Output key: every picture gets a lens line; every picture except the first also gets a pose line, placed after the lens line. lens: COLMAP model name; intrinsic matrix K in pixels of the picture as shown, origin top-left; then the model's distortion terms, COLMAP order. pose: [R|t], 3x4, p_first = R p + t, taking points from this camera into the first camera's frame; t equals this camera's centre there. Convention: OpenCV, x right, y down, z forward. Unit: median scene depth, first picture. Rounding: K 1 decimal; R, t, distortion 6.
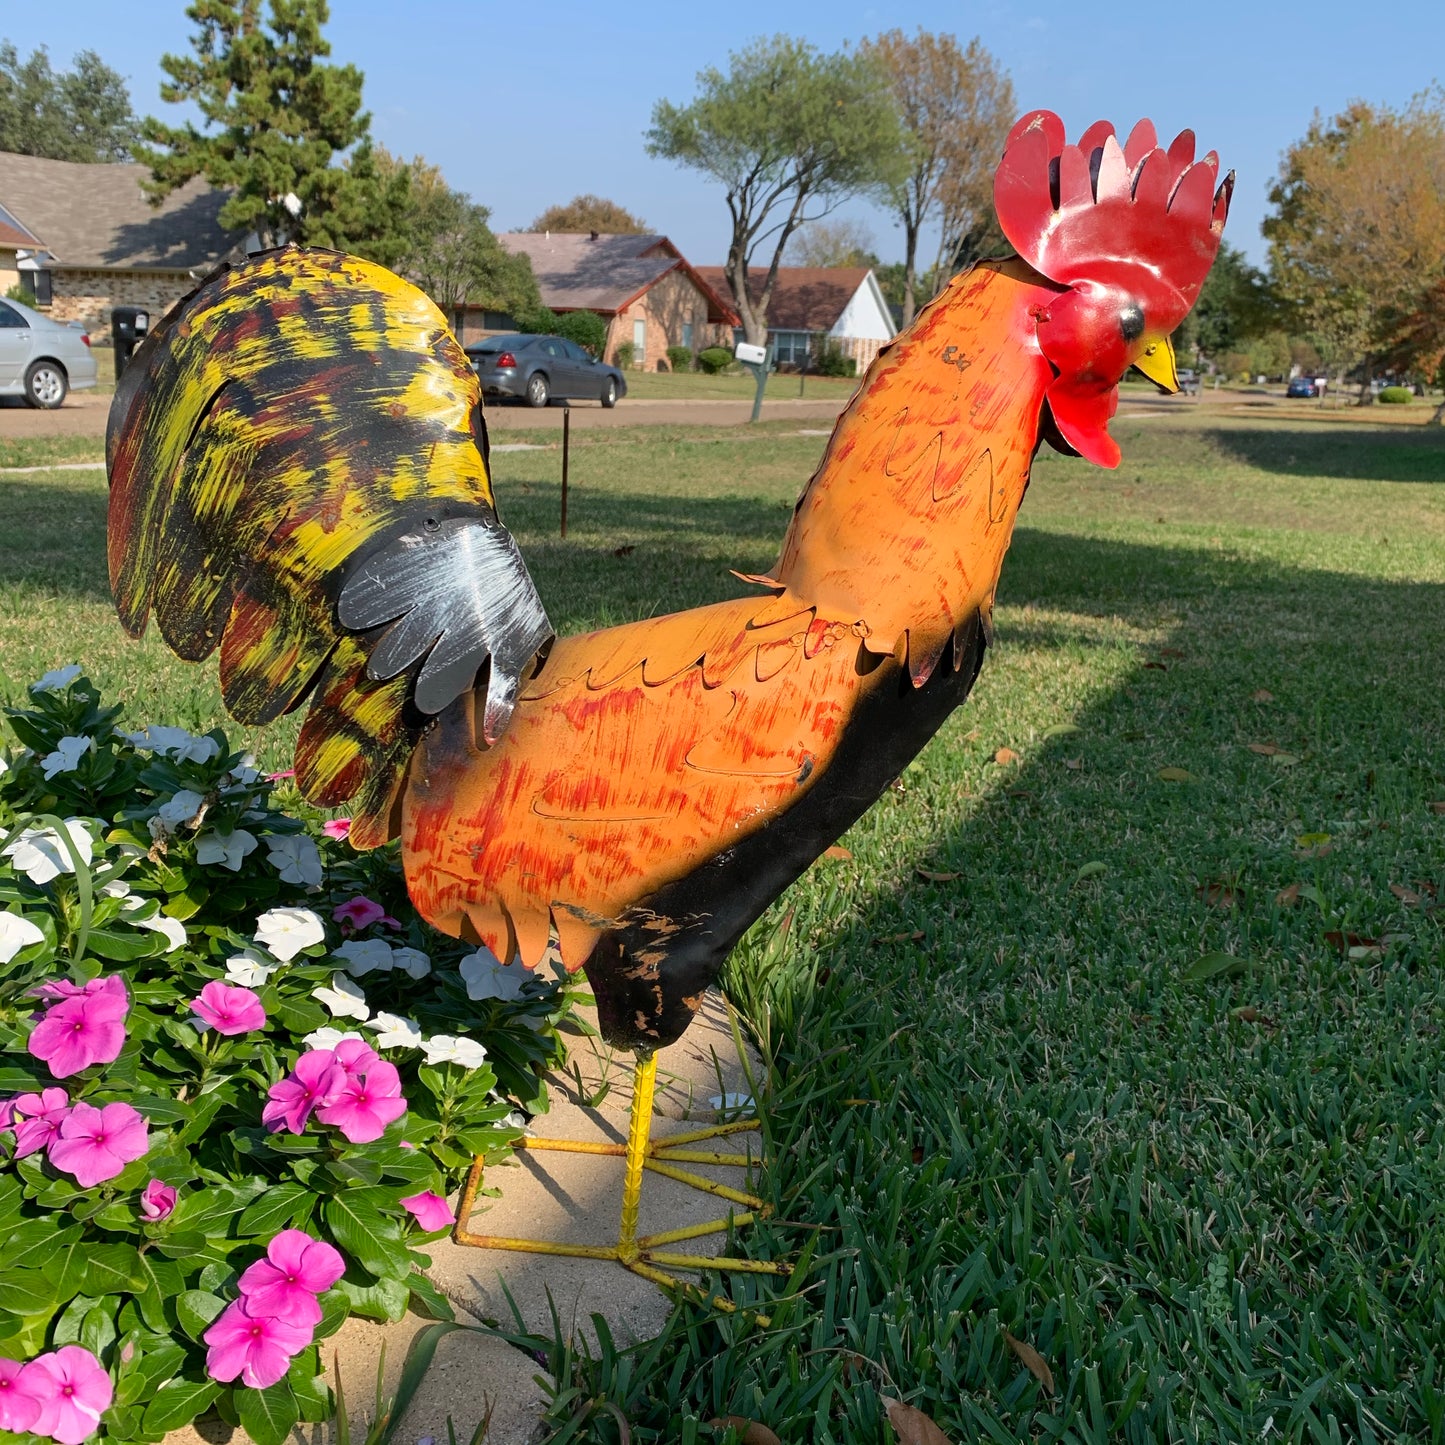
lens RADIAL K [[1512.7, 0, 735.3], [0, 1512.7, 705.4], [0, 0, 1]] dist [0.010756, 0.000000]
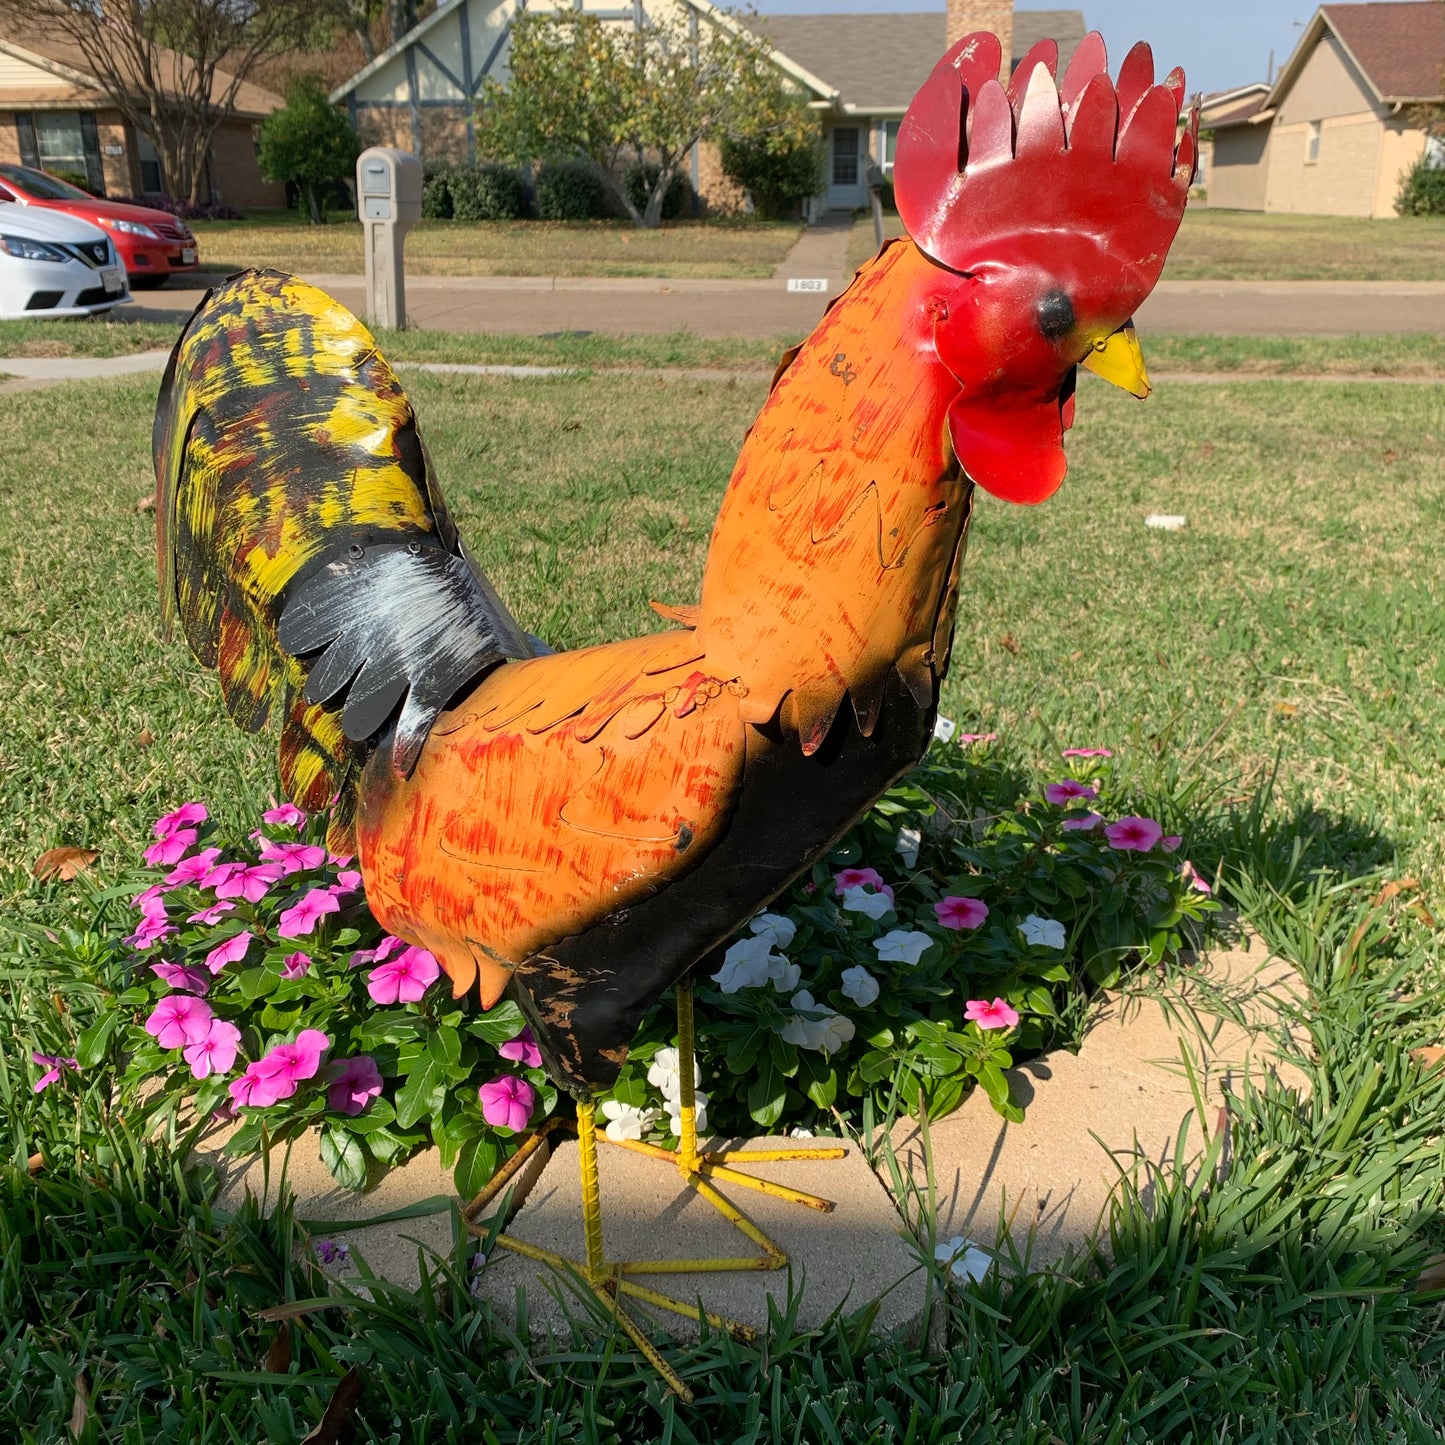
lens RADIAL K [[1509.1, 0, 740.2], [0, 1509.1, 710.2], [0, 0, 1]] dist [0.012753, 0.000000]
pose [[0.889299, 0.075553, -0.451043, 0.476587], [-0.022278, 0.992245, 0.122284, -0.143143], [0.456784, -0.098698, 0.884086, 0.229894]]
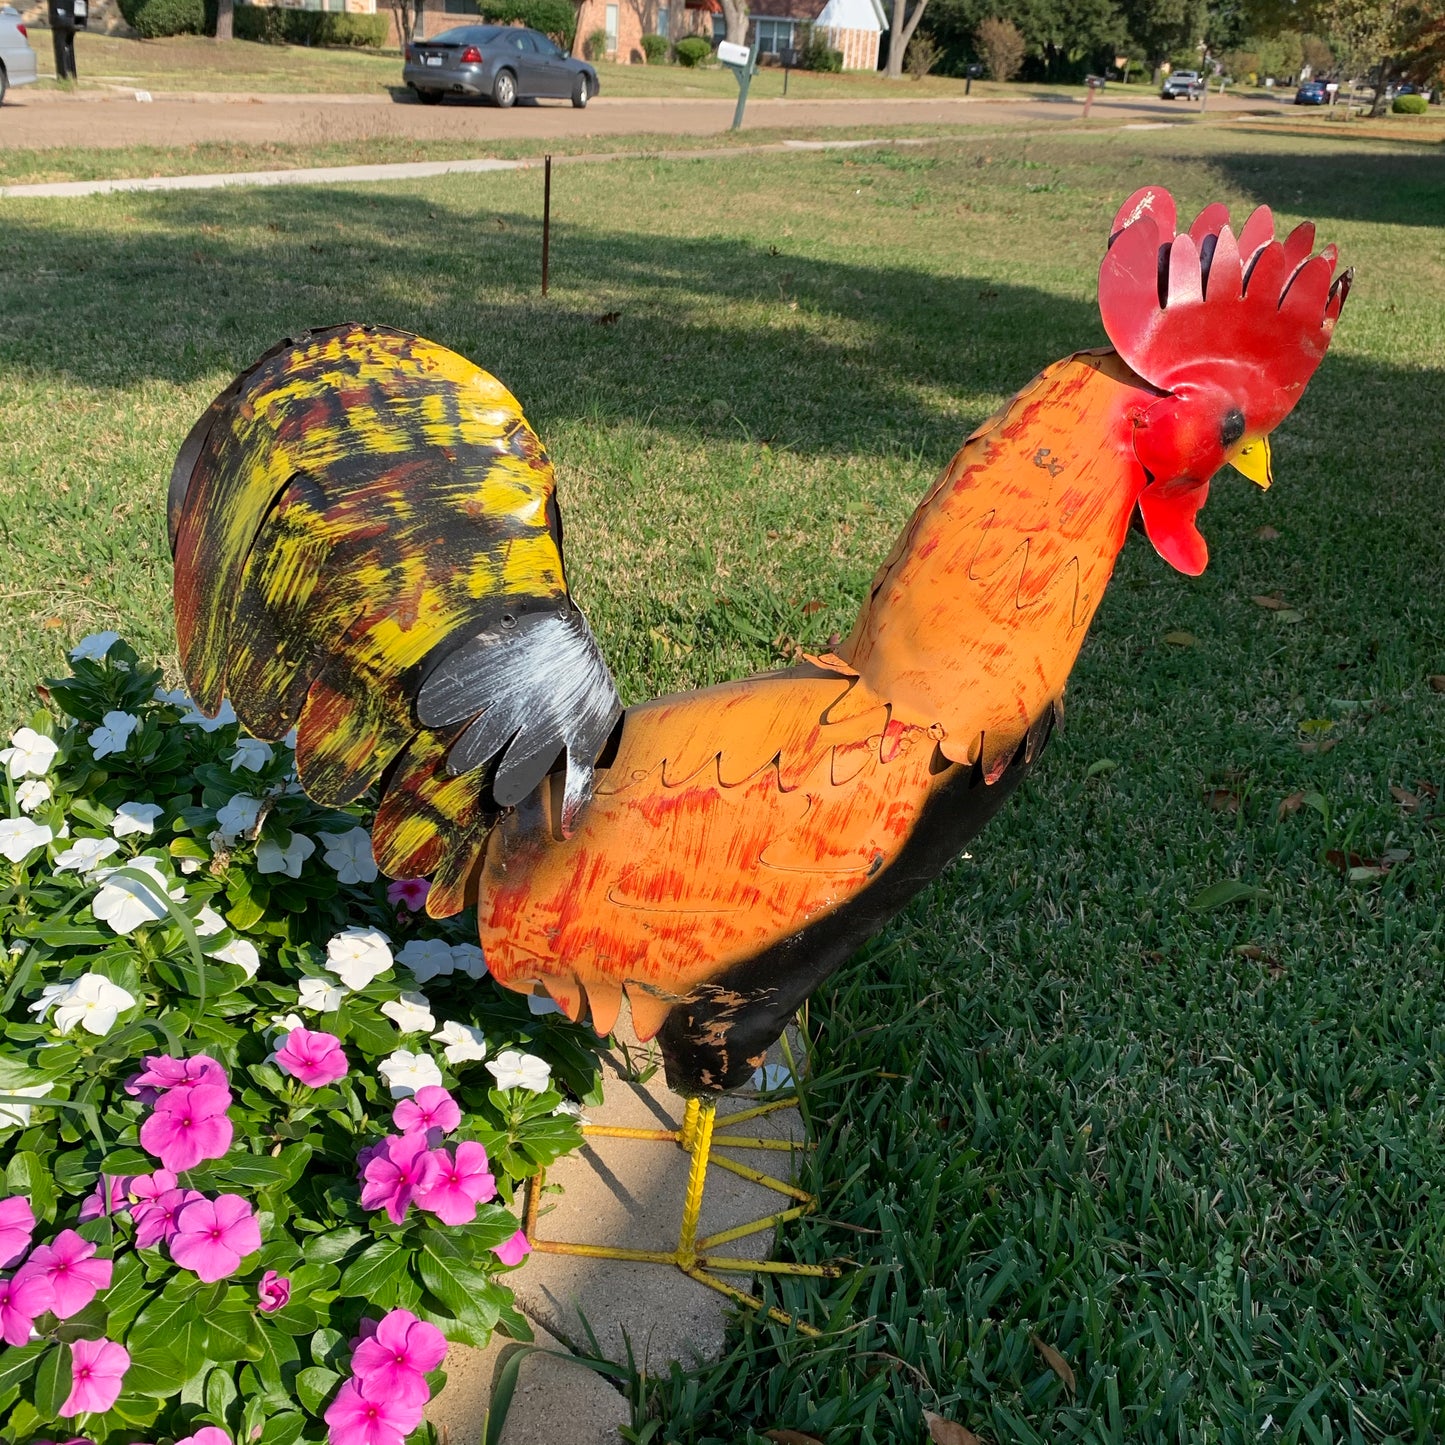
lens RADIAL K [[1509.1, 0, 713.7], [0, 1509.1, 714.8], [0, 0, 1]] dist [0.012753, 0.000000]
pose [[0.999839, 0.015919, 0.008320, -0.073431], [-0.017220, 0.981248, 0.191979, -0.250920], [-0.005108, -0.192091, 0.981364, 0.019407]]
